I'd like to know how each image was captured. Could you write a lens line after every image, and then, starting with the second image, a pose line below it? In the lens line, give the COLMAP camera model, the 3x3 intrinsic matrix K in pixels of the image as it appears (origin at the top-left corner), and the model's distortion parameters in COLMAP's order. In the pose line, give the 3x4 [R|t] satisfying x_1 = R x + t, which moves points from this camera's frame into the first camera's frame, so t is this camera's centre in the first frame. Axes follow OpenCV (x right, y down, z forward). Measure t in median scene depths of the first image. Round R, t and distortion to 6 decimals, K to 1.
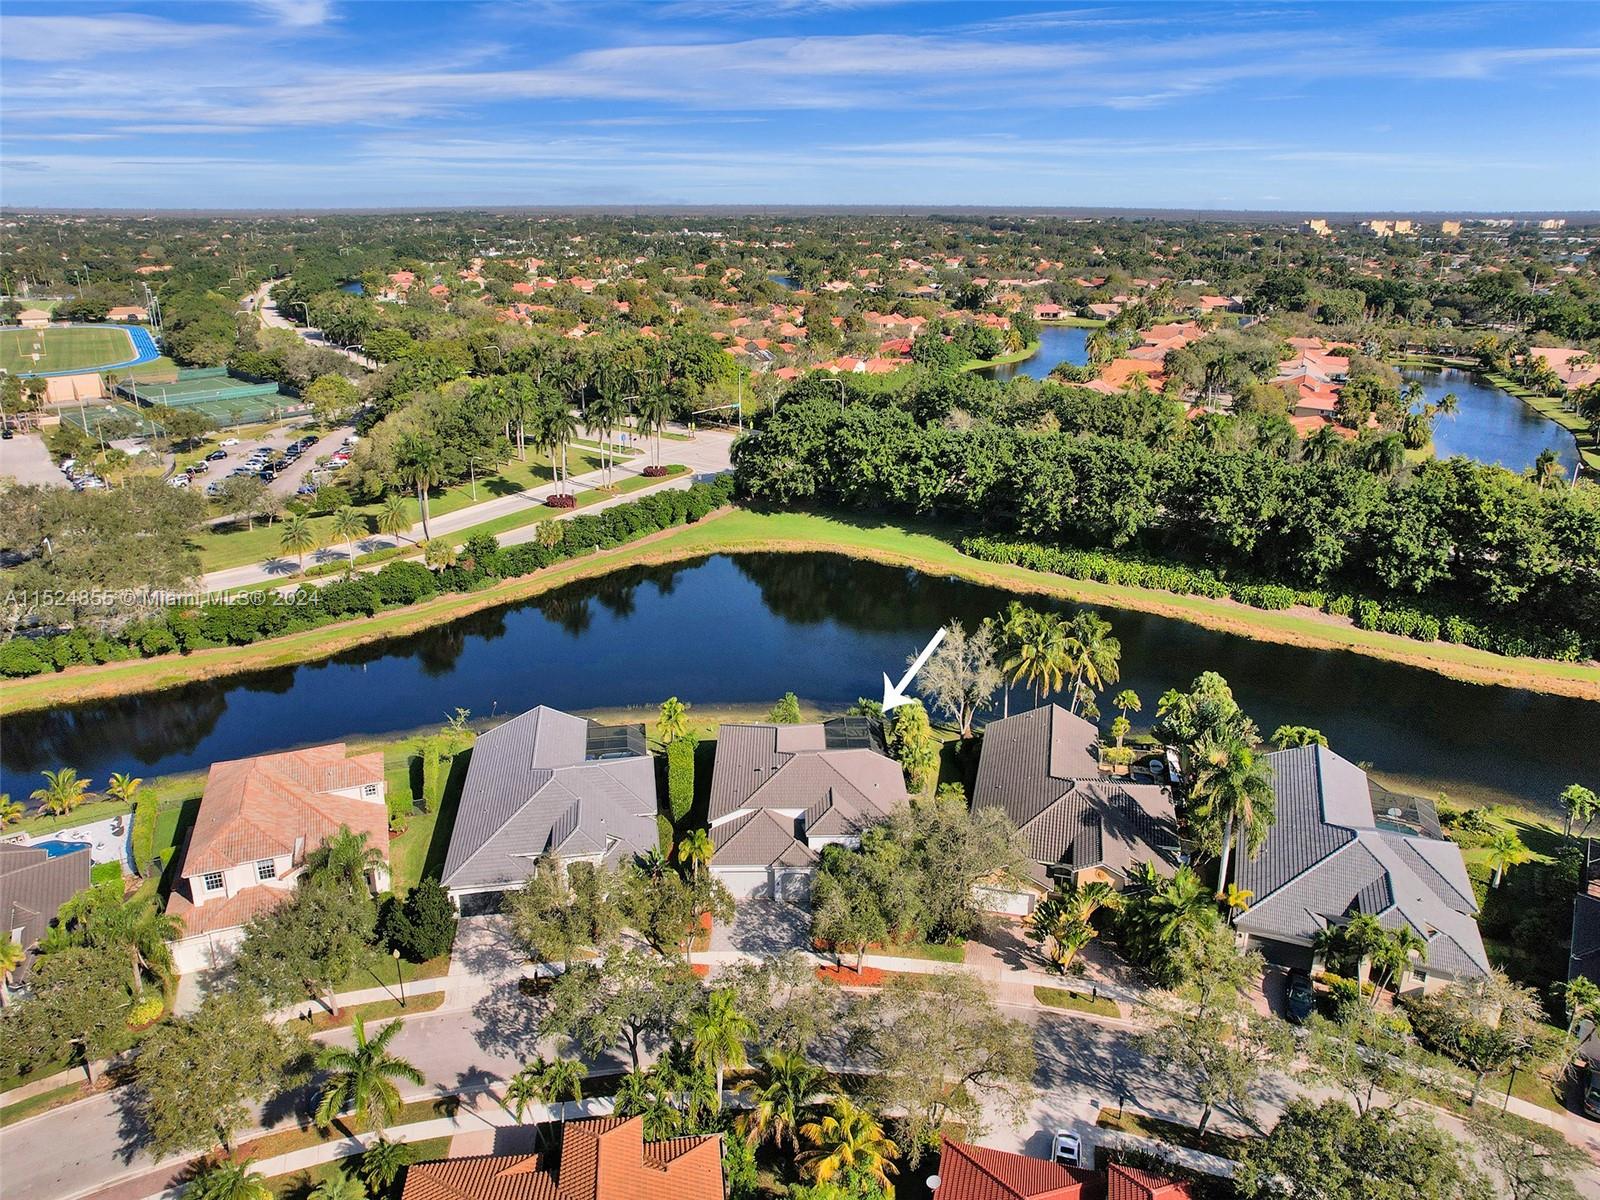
lens RADIAL K [[1044.8, 0, 794.5], [0, 1044.8, 552.4], [0, 0, 1]] dist [-0.069052, 0.051733]
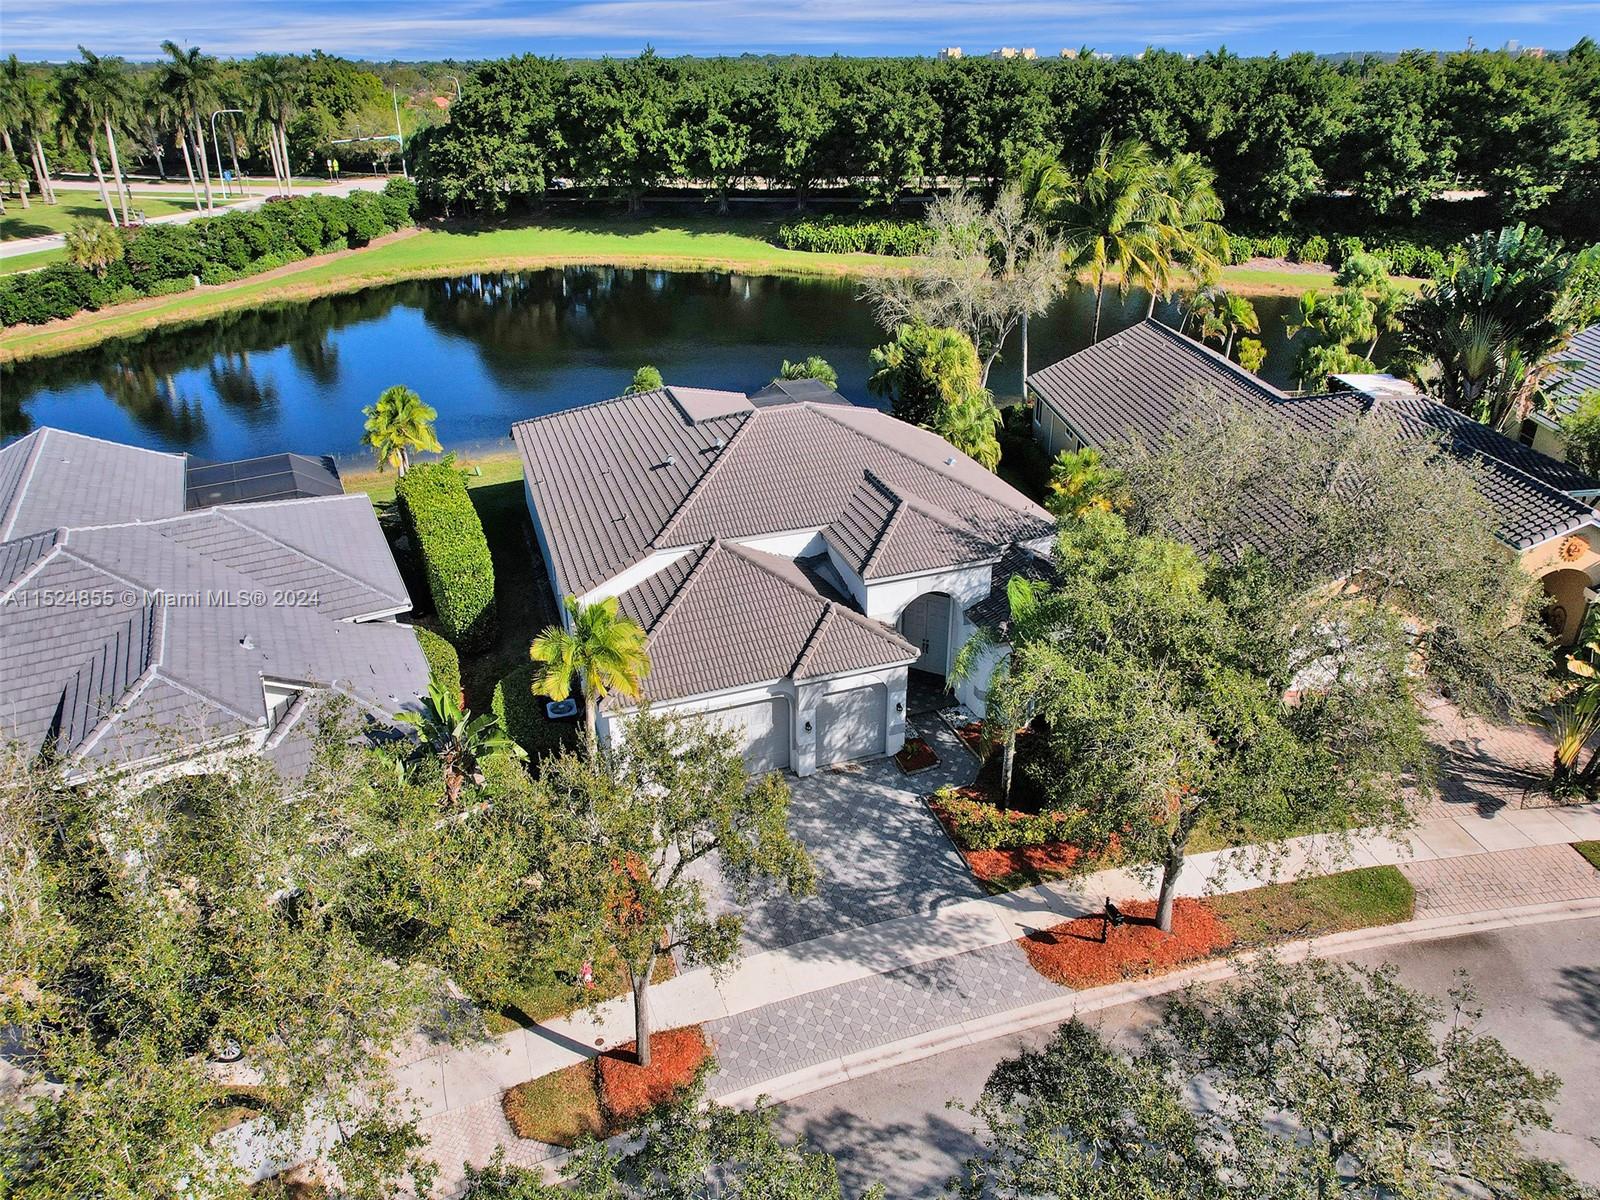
lens RADIAL K [[1064.9, 0, 794.3], [0, 1064.9, 510.2], [0, 0, 1]] dist [-0.093059, 0.092249]
pose [[0.947569, -0.134390, 0.289919, -0.059859], [0.109829, 0.988961, 0.099463, 0.108818], [-0.300085, -0.062407, 0.951869, 0.344082]]
